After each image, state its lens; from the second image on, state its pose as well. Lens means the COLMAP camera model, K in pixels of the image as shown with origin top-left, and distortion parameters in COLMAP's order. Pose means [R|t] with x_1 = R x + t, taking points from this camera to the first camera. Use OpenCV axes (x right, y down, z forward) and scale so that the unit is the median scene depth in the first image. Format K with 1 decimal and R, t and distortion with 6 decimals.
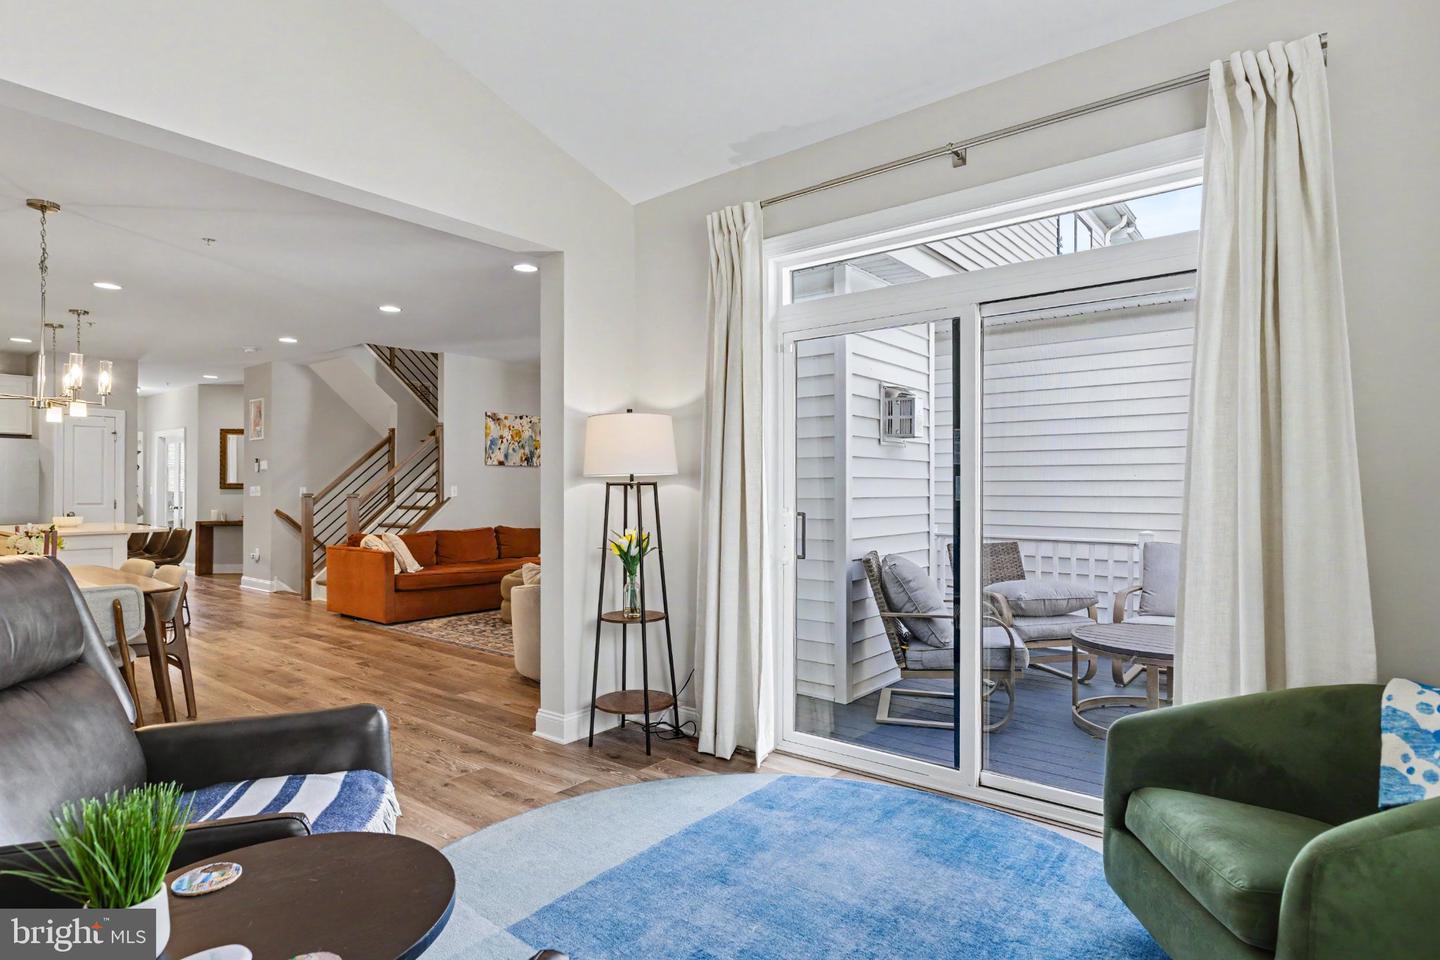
lens RADIAL K [[777.7, 0, 720.5], [0, 777.7, 475.5], [0, 0, 1]] dist [0.005431, 0.000786]
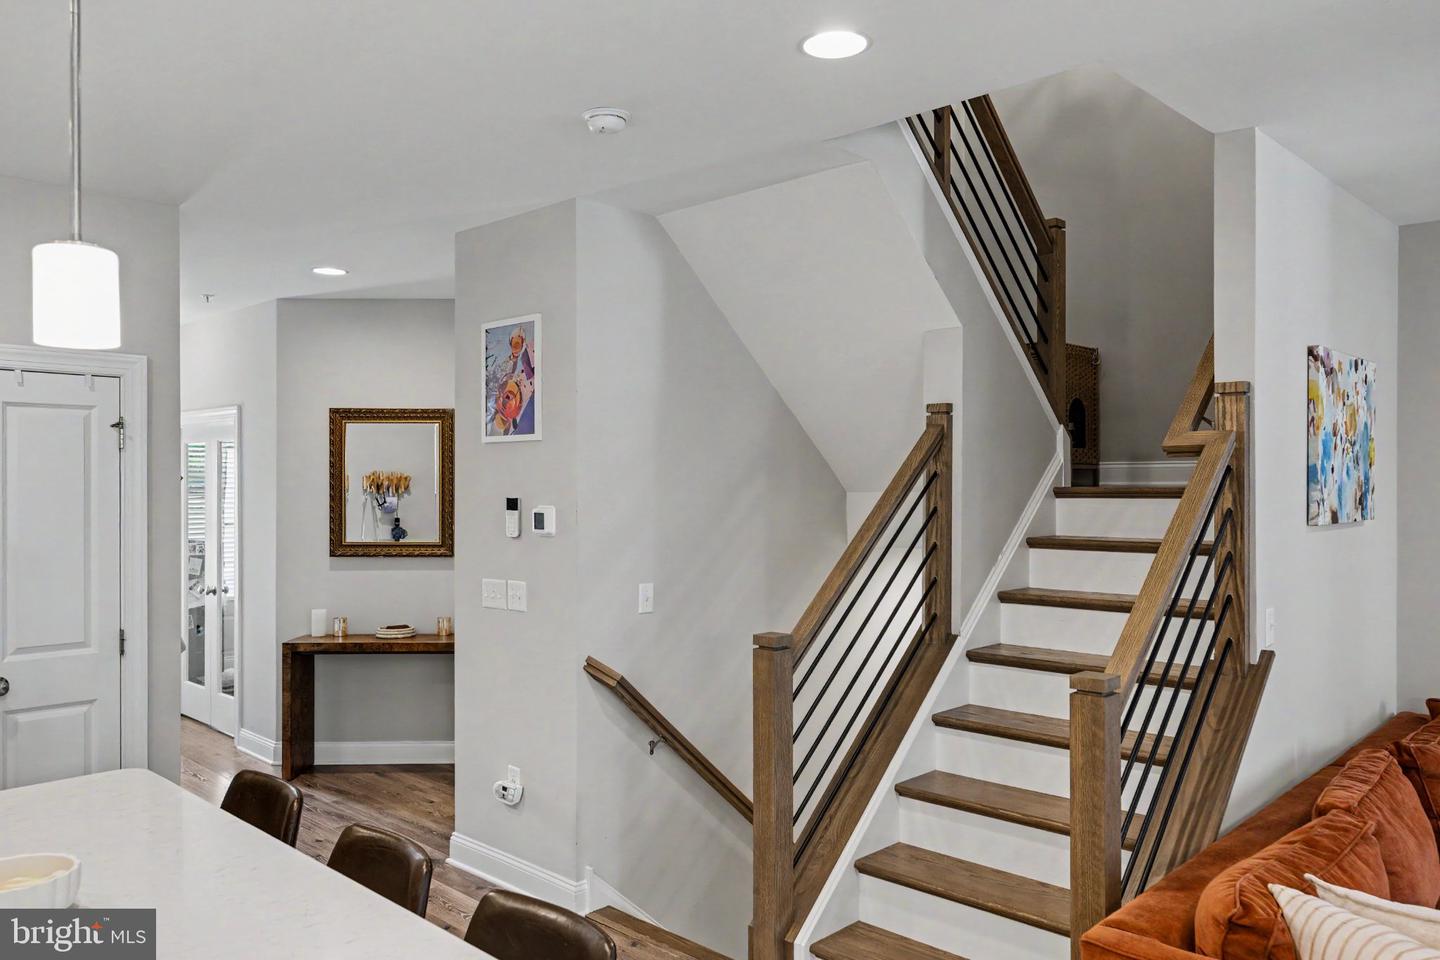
lens RADIAL K [[1092.9, 0, 716.4], [0, 1092.9, 473.6], [0, 0, 1]] dist [-0.001694, -0.001934]
pose [[0.994894, -0.001303, -0.100920, -0.389531], [0.001795, 0.999987, 0.004793, -0.028756], [0.100912, -0.004949, 0.994883, 0.460667]]
